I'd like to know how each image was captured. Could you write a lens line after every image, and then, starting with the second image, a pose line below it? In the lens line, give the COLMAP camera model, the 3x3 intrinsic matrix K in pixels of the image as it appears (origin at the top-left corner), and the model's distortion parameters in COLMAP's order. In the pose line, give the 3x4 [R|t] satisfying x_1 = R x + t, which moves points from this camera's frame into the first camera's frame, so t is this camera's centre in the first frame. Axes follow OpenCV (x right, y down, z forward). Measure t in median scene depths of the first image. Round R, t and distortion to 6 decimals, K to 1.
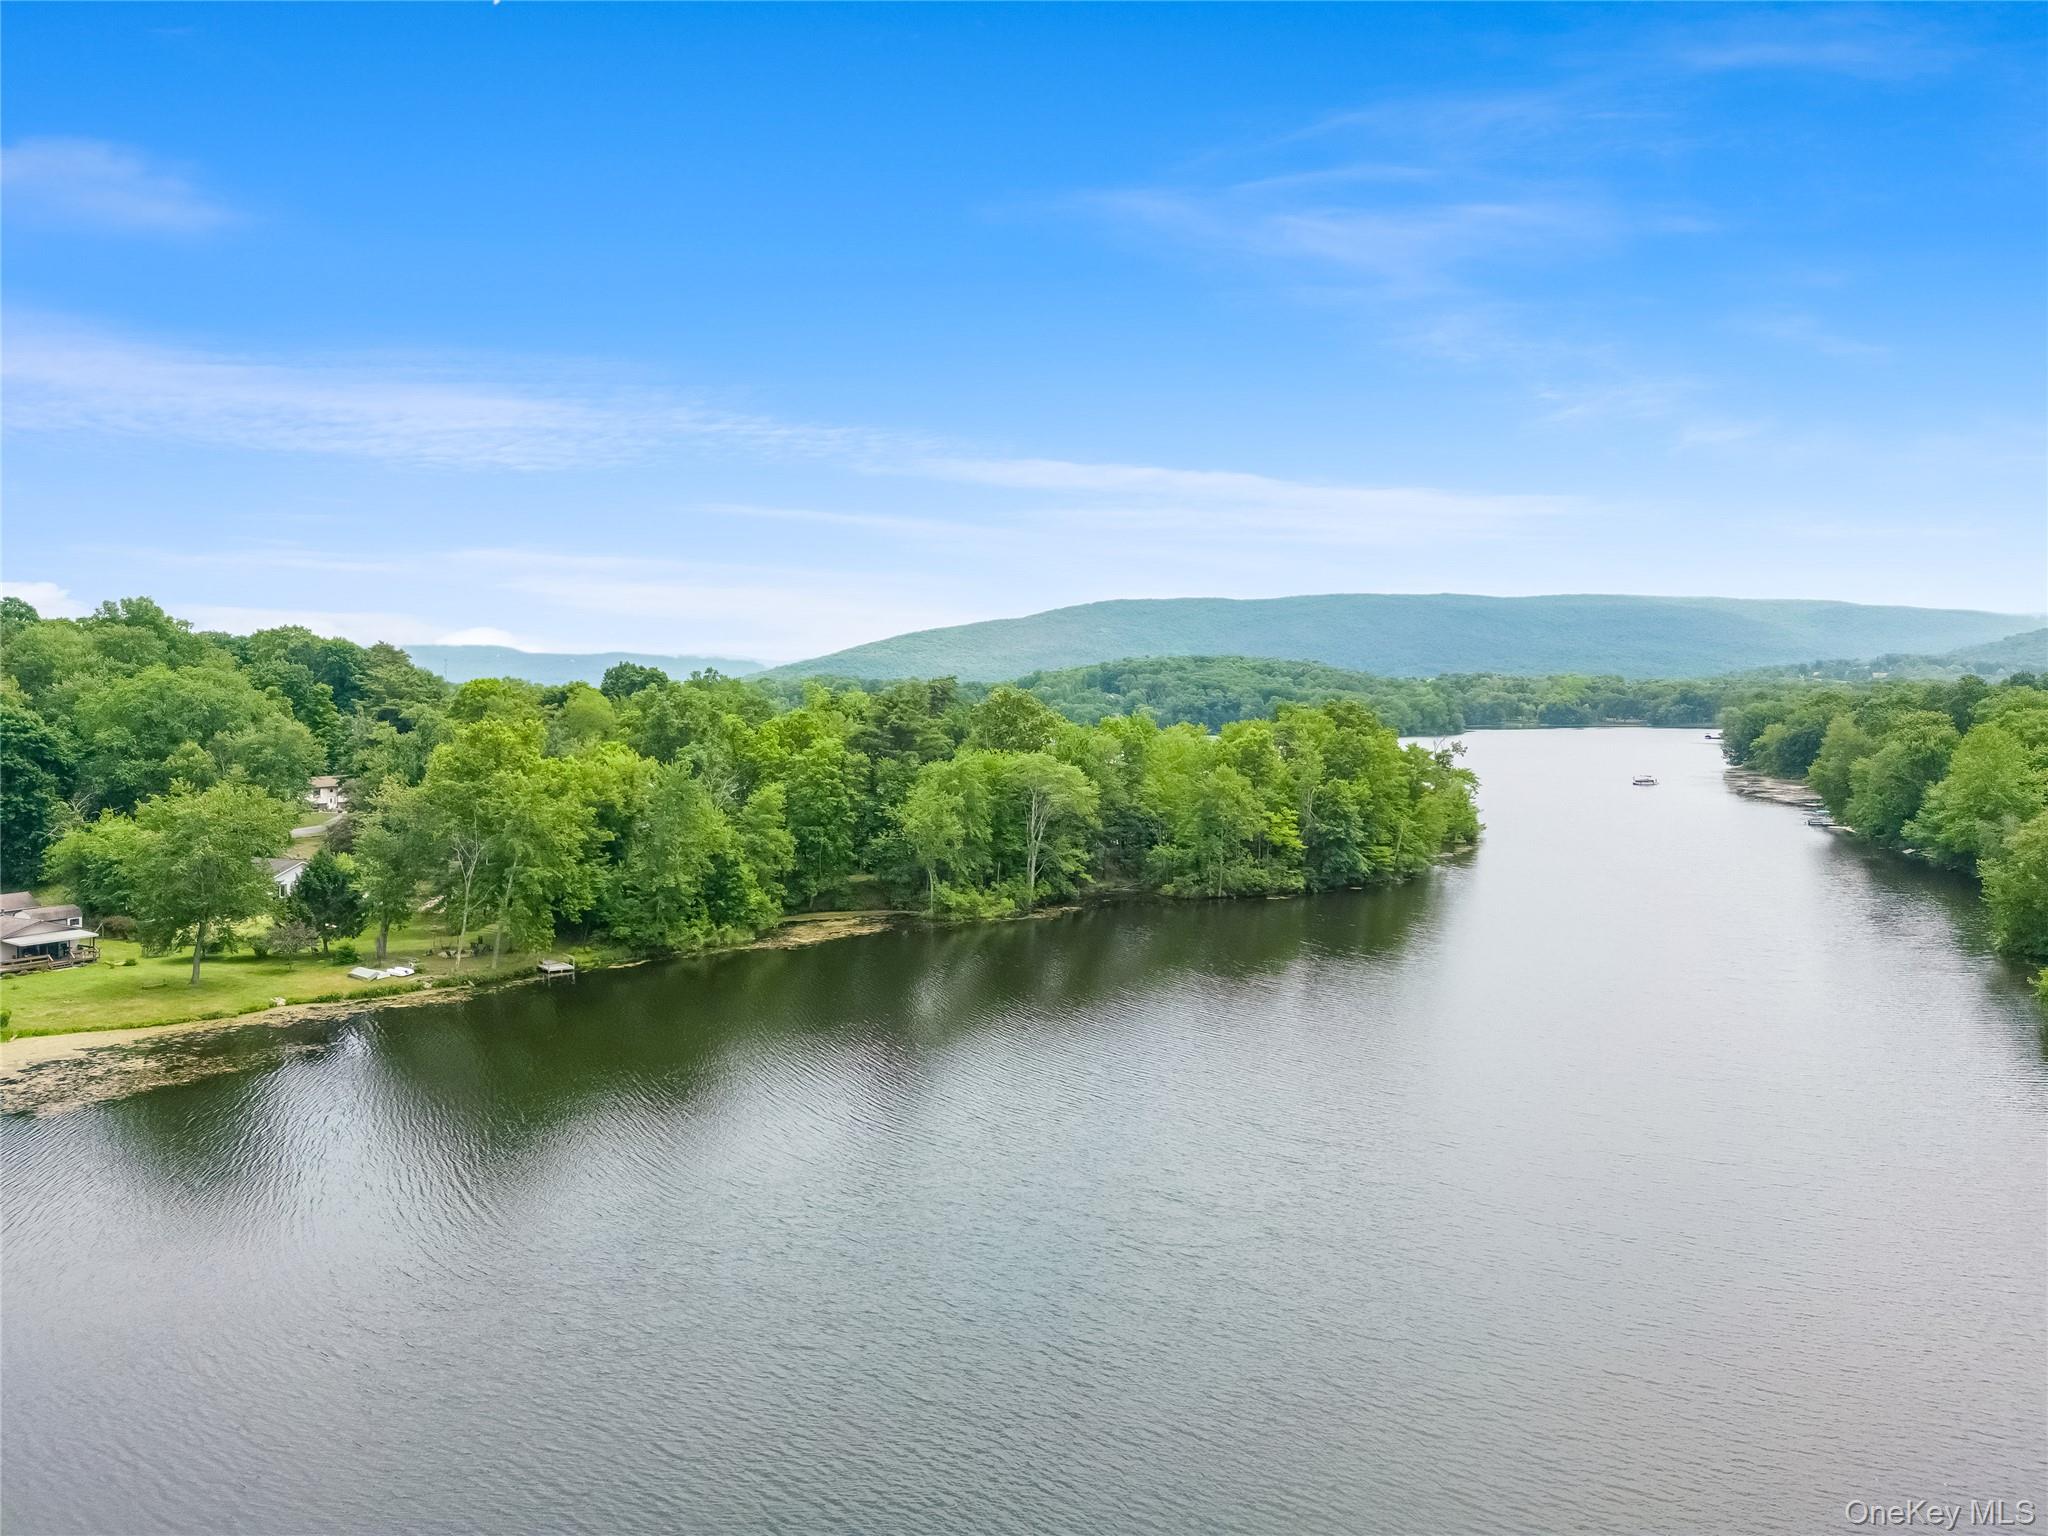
lens RADIAL K [[1483.3, 0, 1024.0], [0, 1483.3, 768.0], [0, 0, 1]] dist [0.095771, -0.062421]
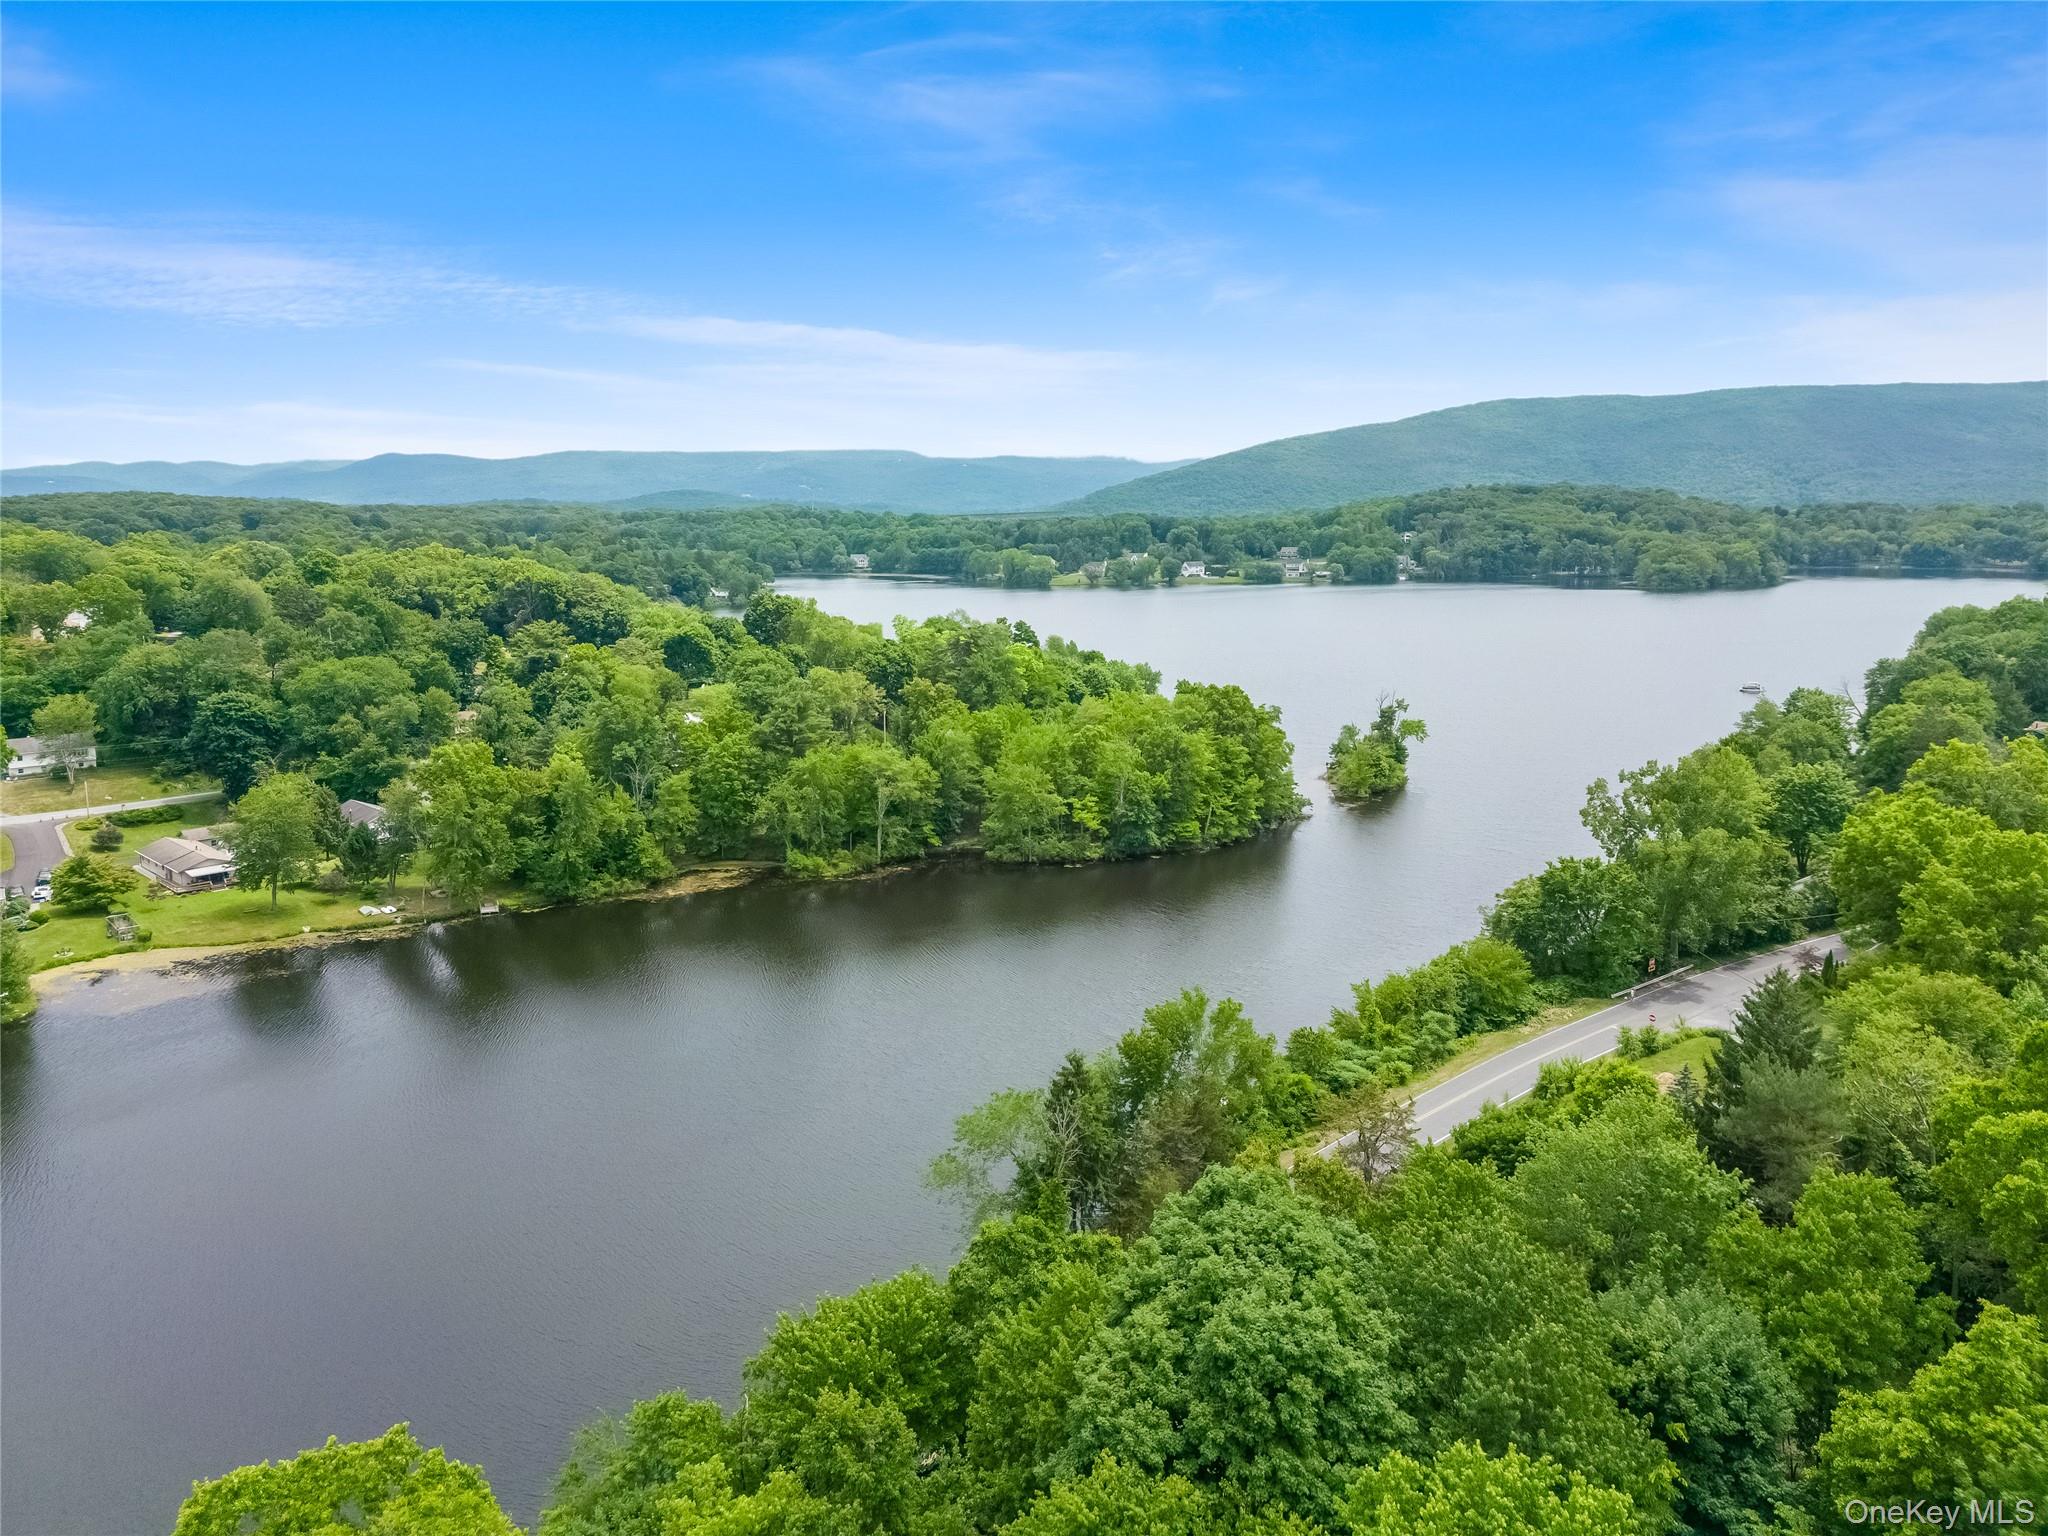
lens RADIAL K [[1483.3, 0, 1024.0], [0, 1483.3, 768.0], [0, 0, 1]] dist [0.095771, -0.062421]
pose [[0.965419, 0.049534, -0.255954, 0.458651], [-0.014280, 0.990357, 0.137798, -0.175261], [0.260312, -0.129377, 0.956817, -0.233919]]
